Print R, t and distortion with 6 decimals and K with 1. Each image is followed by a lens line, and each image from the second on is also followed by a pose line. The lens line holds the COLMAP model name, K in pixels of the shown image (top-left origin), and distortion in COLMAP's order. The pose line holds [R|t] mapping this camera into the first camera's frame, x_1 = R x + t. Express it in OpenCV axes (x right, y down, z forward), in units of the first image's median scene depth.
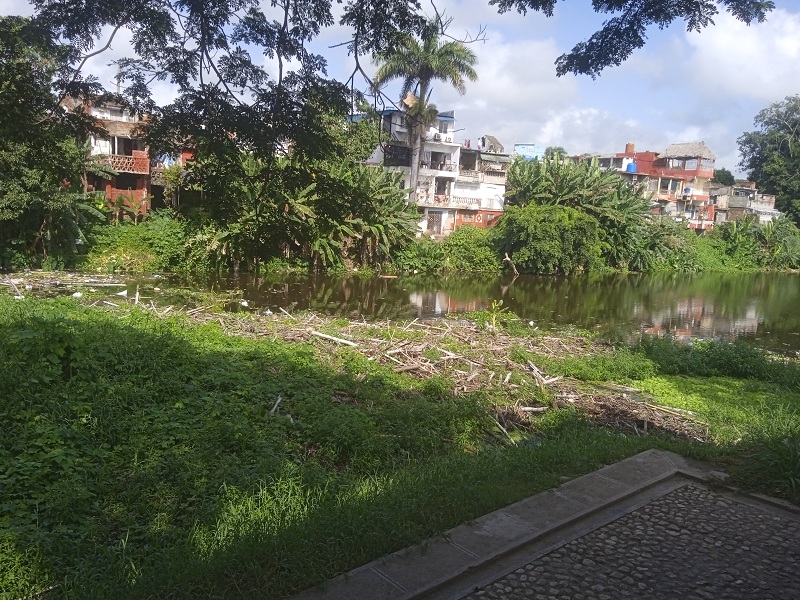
lens RADIAL K [[644.5, 0, 400.0], [0, 644.5, 300.0], [0, 0, 1]] dist [0.142270, -0.238167]
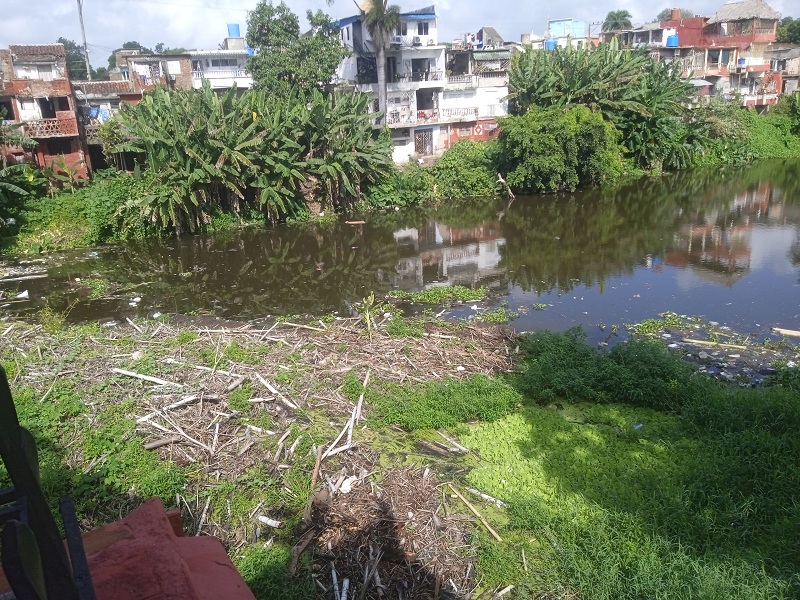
lens RADIAL K [[644.5, 0, 400.0], [0, 644.5, 300.0], [0, 0, 1]] dist [0.142270, -0.238167]
pose [[0.987403, -0.072368, -0.140707, 0.129412], [0.094401, 0.983104, 0.156827, -0.050186], [0.126981, -0.168135, 0.977551, 0.089780]]
